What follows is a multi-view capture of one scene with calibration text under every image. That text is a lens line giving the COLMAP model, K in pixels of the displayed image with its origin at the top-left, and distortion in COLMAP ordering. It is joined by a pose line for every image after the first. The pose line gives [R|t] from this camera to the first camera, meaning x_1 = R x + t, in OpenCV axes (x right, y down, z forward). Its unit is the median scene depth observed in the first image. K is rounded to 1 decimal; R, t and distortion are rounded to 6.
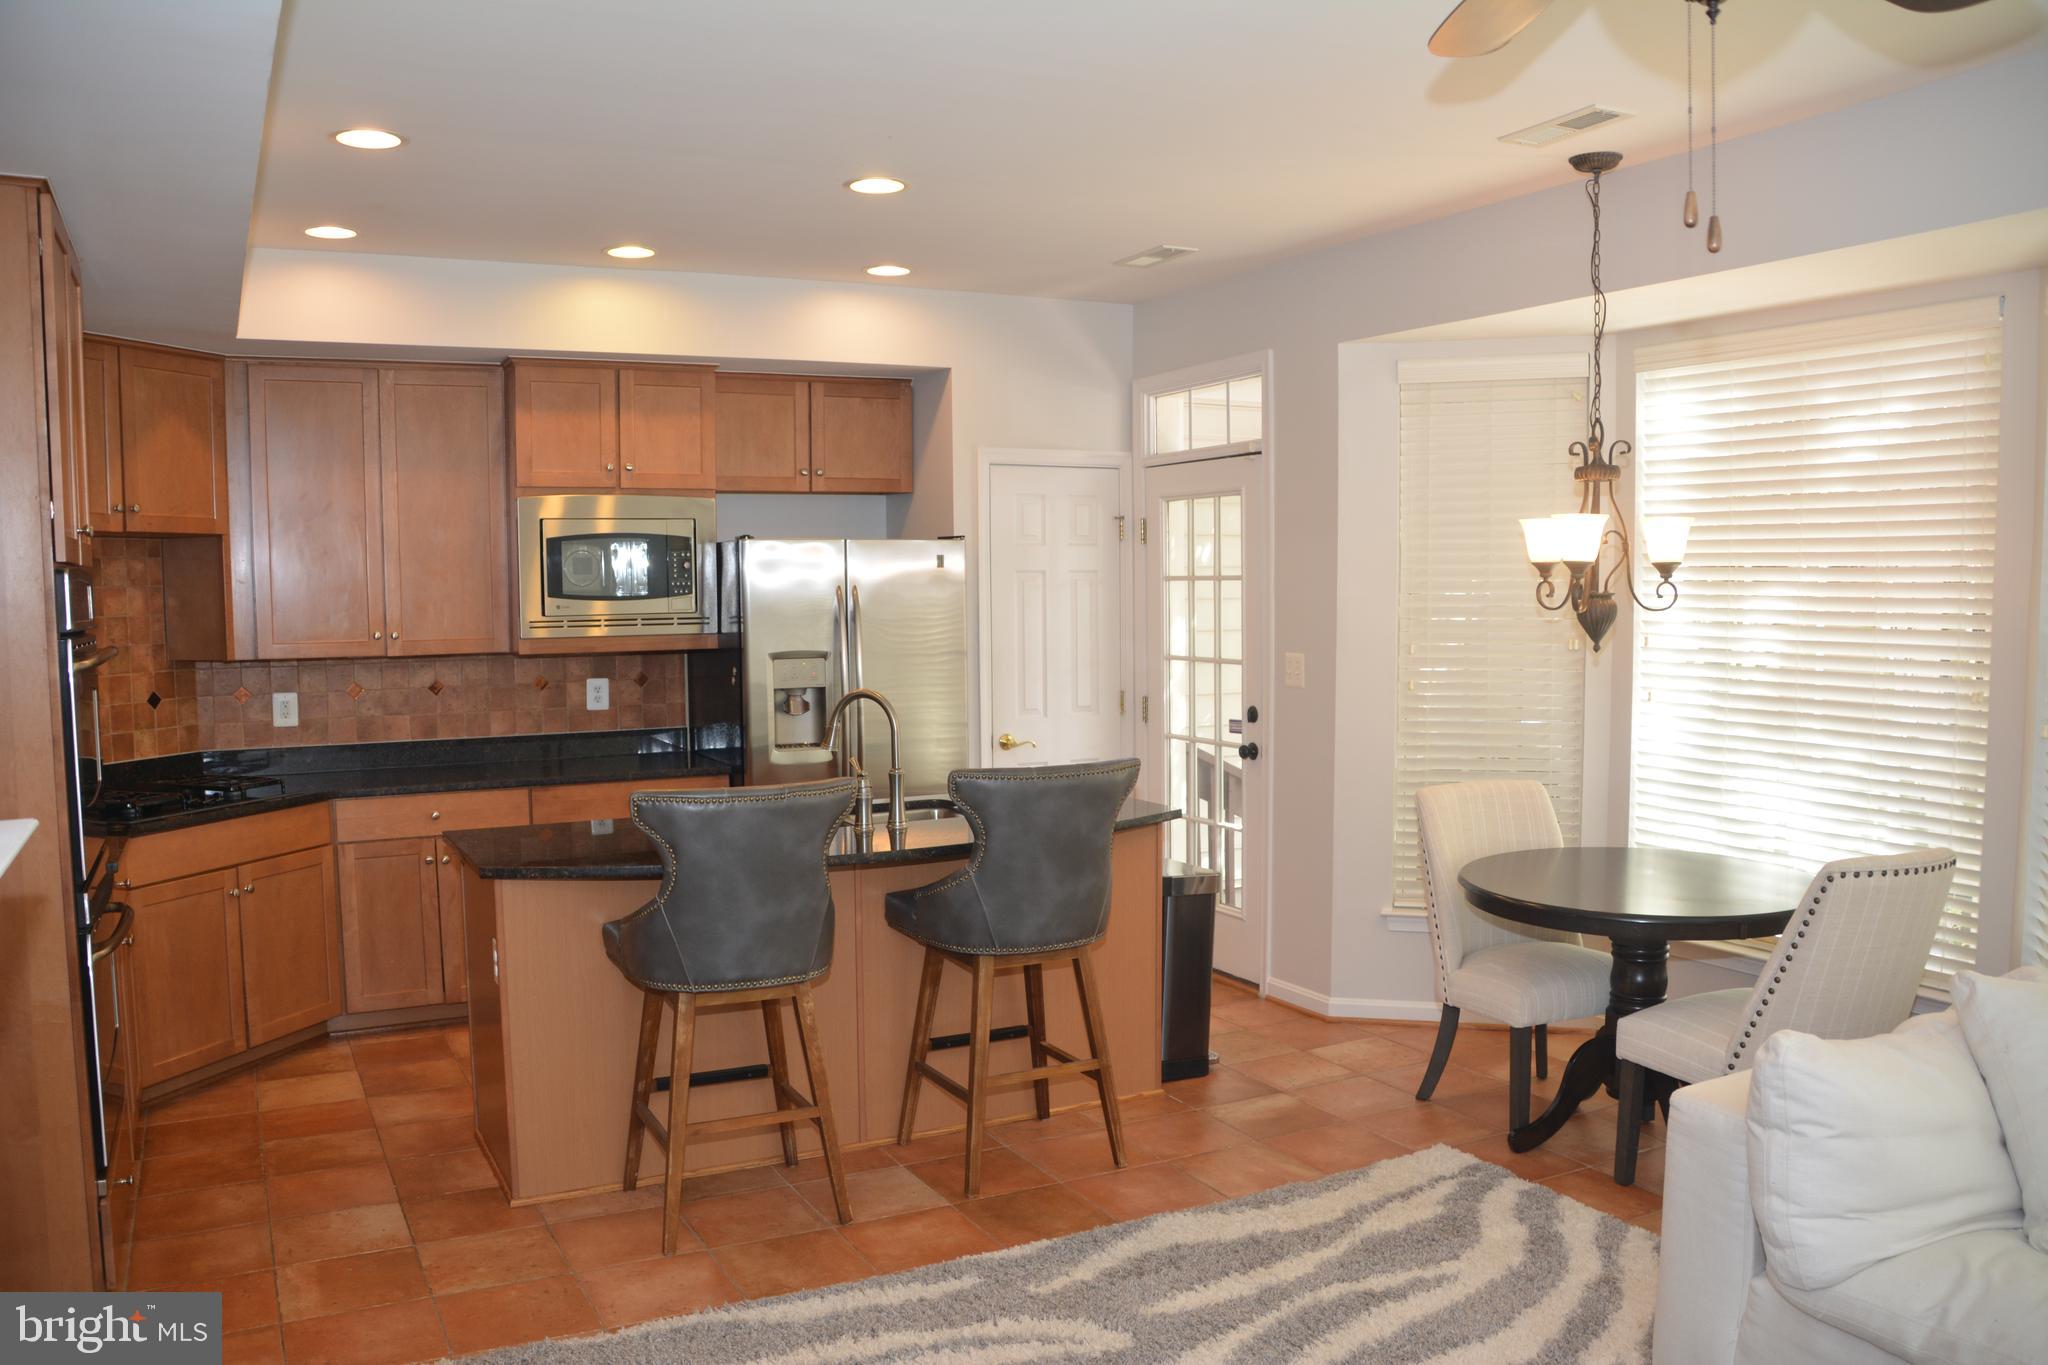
lens RADIAL K [[1624.7, 0, 1020.9], [0, 1624.7, 696.9], [0, 0, 1]] dist [-0.156032, 0.100912]
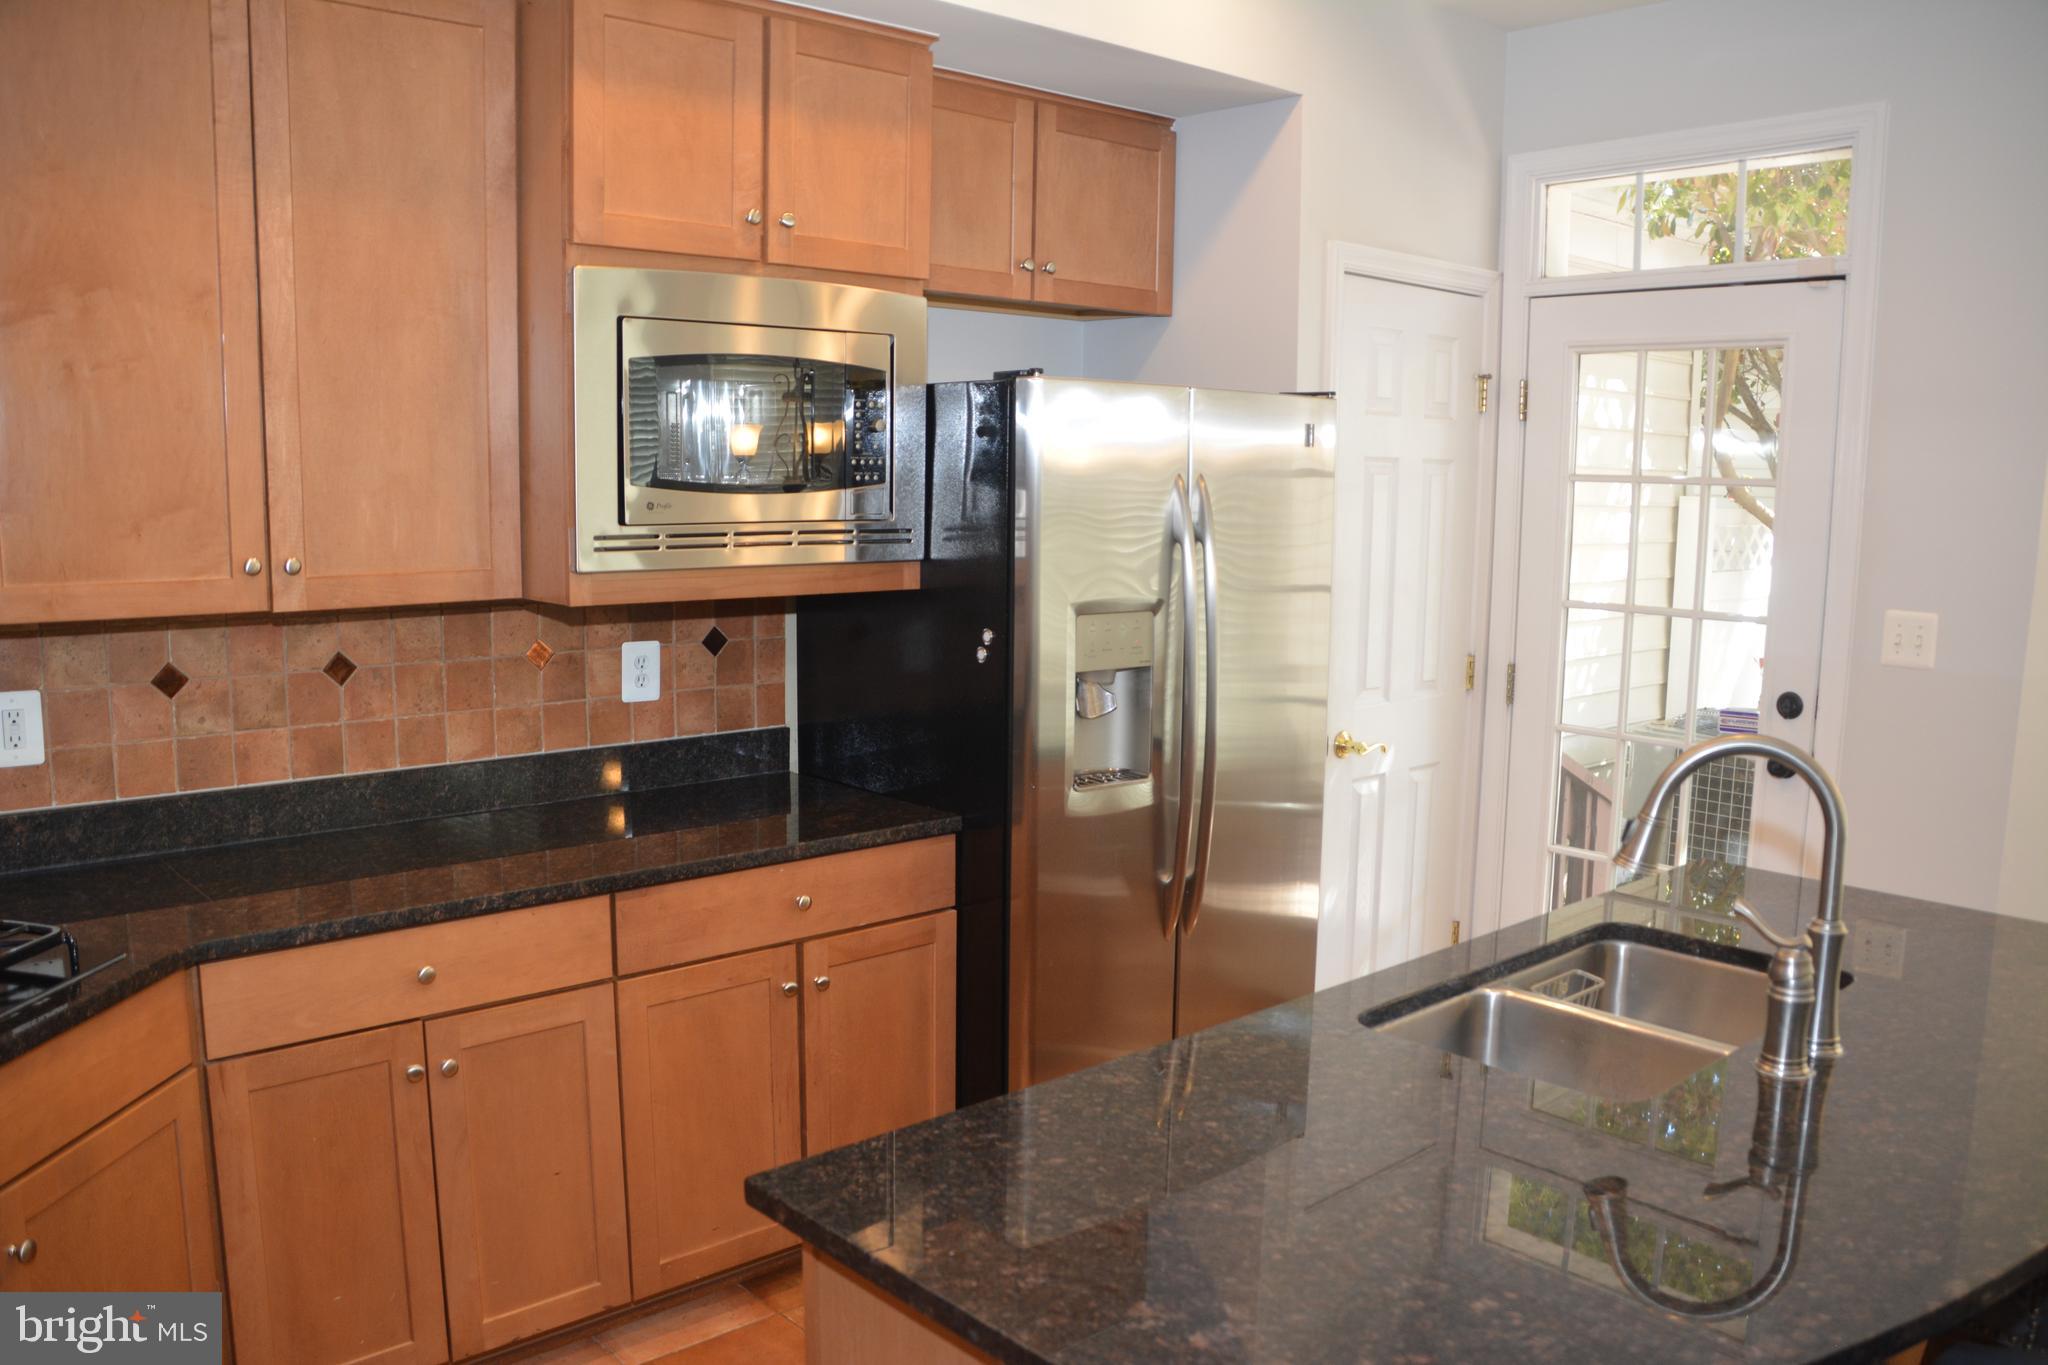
lens RADIAL K [[1624.7, 0, 1032.9], [0, 1624.7, 720.8], [0, 0, 1]] dist [-0.156032, 0.100912]
pose [[0.968530, -0.015436, 0.248417, -0.293562], [-0.004402, 0.996856, 0.079106, -0.030217], [-0.248858, -0.077710, 0.965418, 0.501660]]
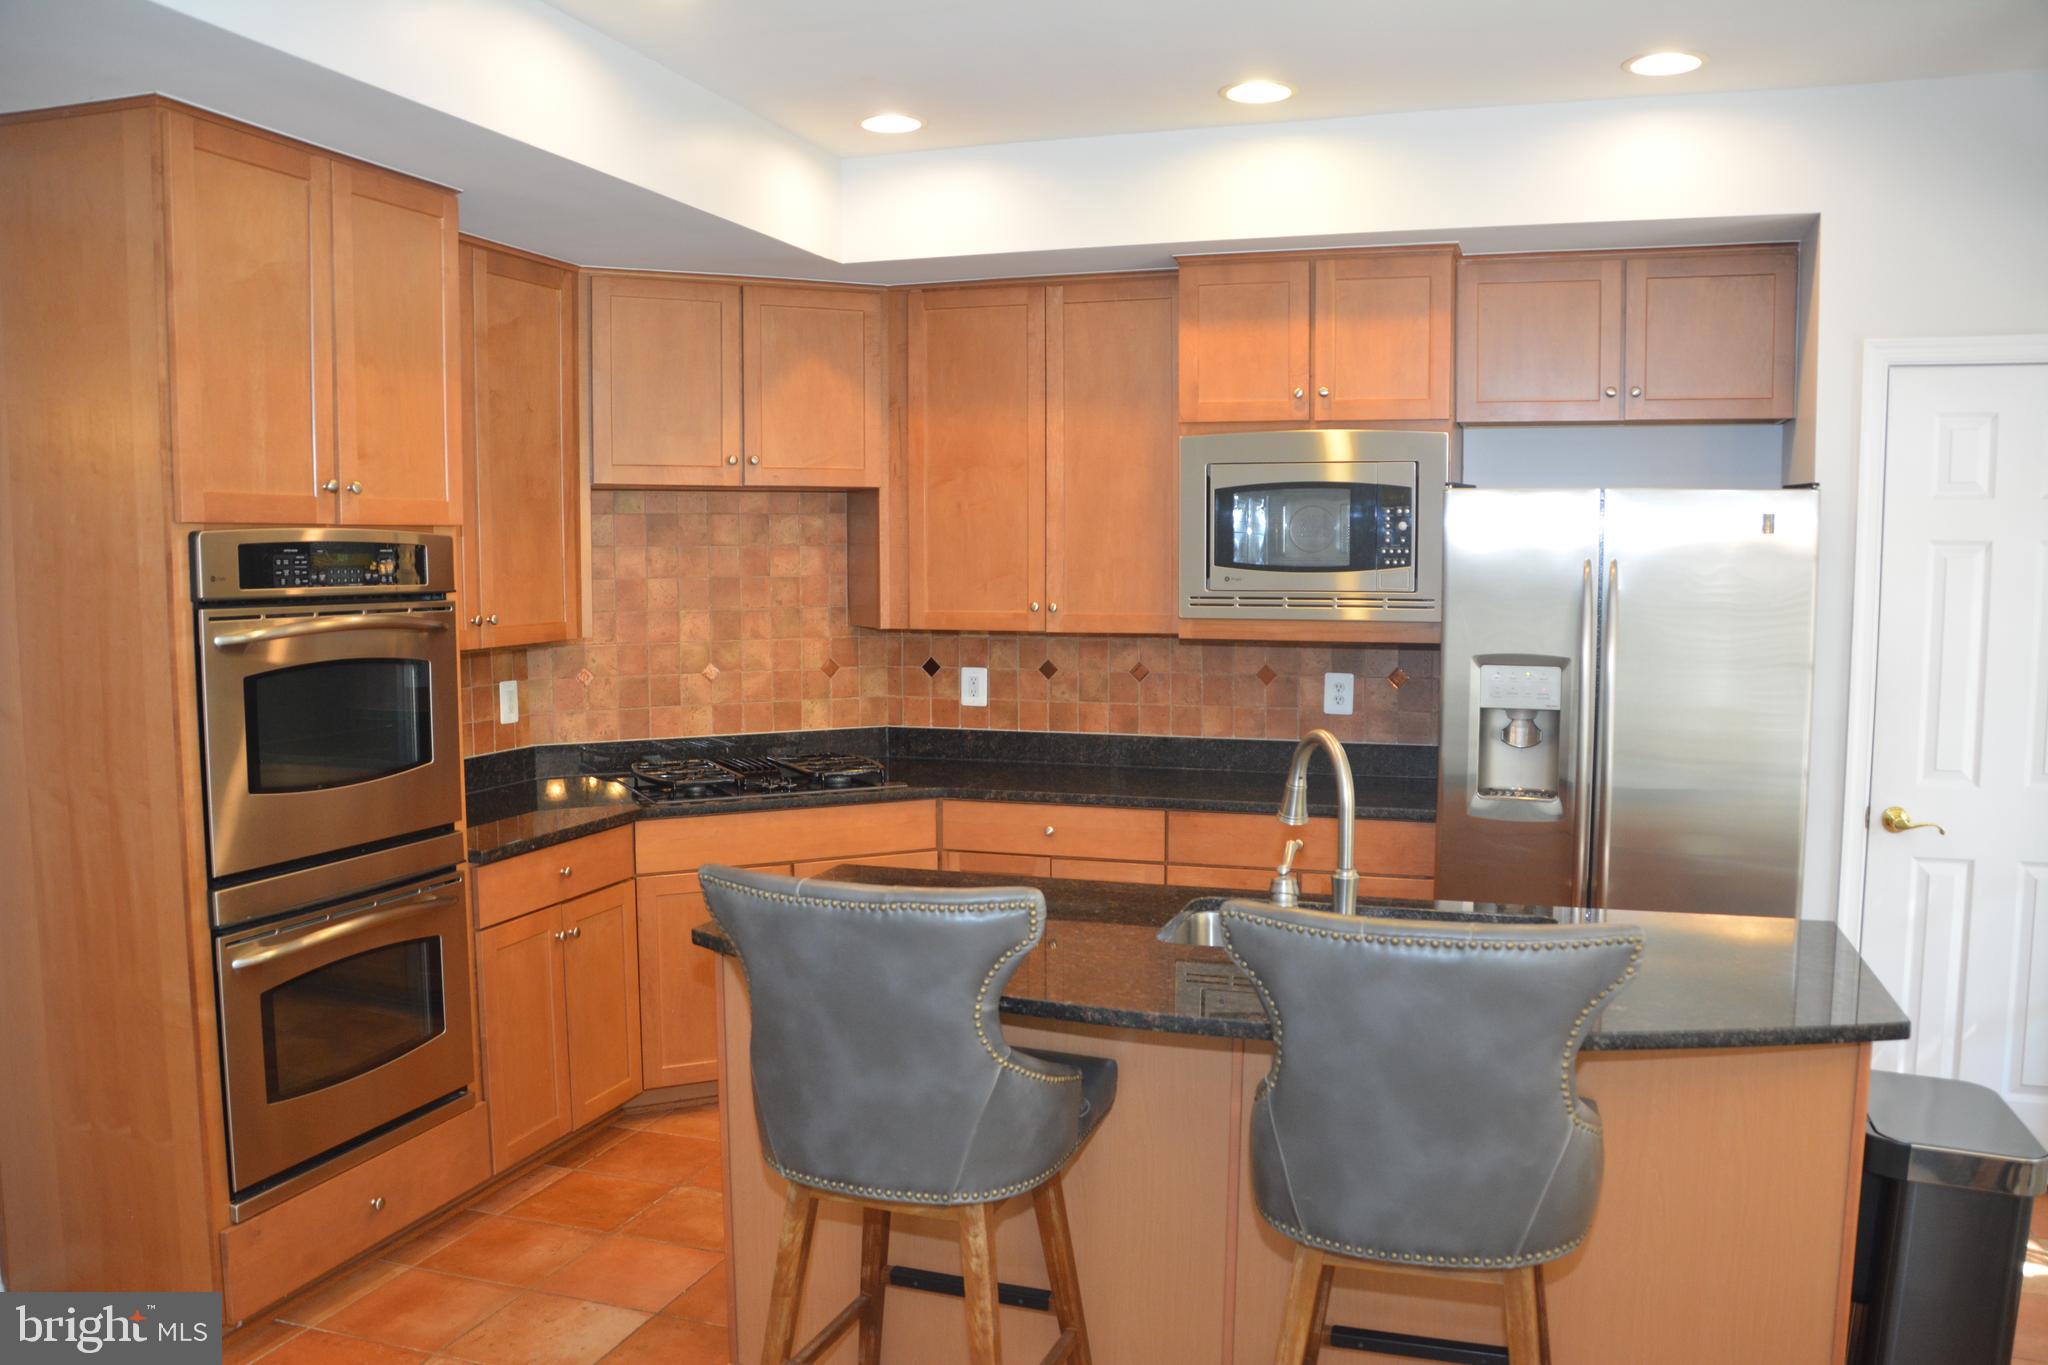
lens RADIAL K [[1624.7, 0, 1025.8], [0, 1624.7, 704.4], [0, 0, 1]] dist [-0.156032, 0.100912]
pose [[0.697449, 0.075629, -0.712632, 0.197697], [-0.057669, 0.997114, 0.049380, -0.028390], [0.714310, 0.006656, 0.699798, 0.385326]]
